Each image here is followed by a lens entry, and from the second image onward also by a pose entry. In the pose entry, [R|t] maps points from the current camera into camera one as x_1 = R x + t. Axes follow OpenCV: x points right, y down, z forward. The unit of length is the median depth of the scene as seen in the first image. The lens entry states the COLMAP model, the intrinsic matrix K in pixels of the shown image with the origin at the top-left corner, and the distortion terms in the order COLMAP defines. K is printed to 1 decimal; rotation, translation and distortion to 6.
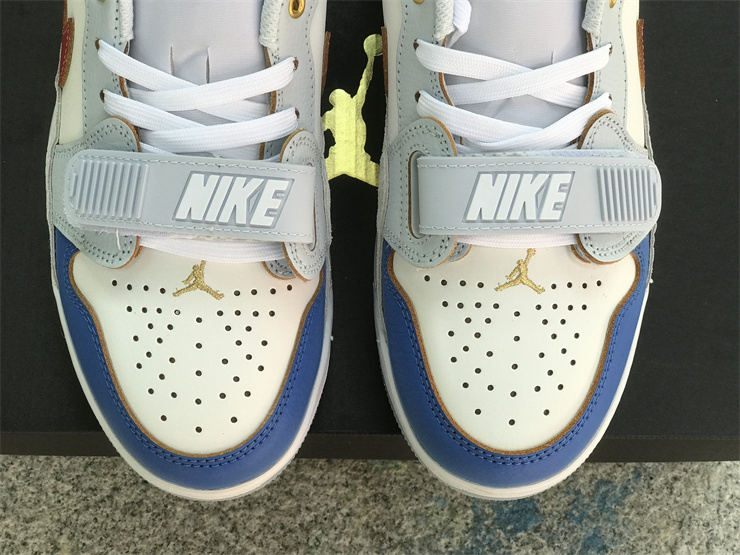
lens RADIAL K [[1239.1, 0, 370.0], [0, 1239.1, 277.5], [0, 0, 1]] dist [-0.031815, 0.186198]
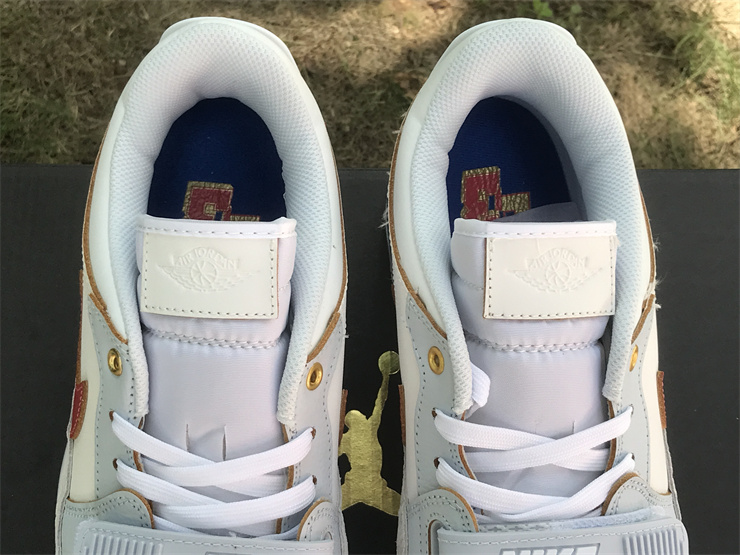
lens RADIAL K [[1214.8, 0, 370.0], [0, 1214.8, 277.5], [0, 0, 1]] dist [0.257078, -1.096521]
pose [[0.999954, -0.009392, -0.001991, -0.011409], [0.009166, 0.995605, -0.093201, -0.205163], [0.002858, 0.093179, 0.995645, 0.016659]]
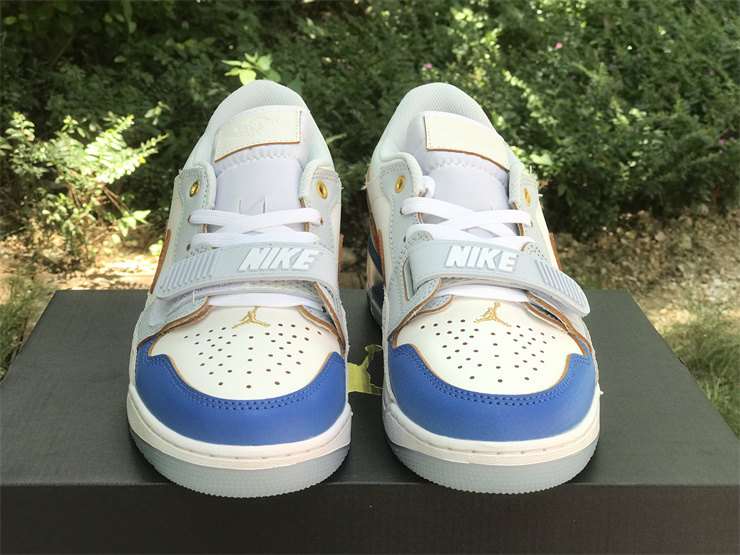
lens RADIAL K [[1243.7, 0, 382.5], [0, 1243.7, 277.8], [0, 0, 1]] dist [-0.000057, -0.027229]
pose [[0.998218, -0.031252, 0.050840, -0.065370], [0.059592, 0.567421, -0.821269, 1.099851], [-0.003181, 0.822835, 0.568272, 0.204952]]
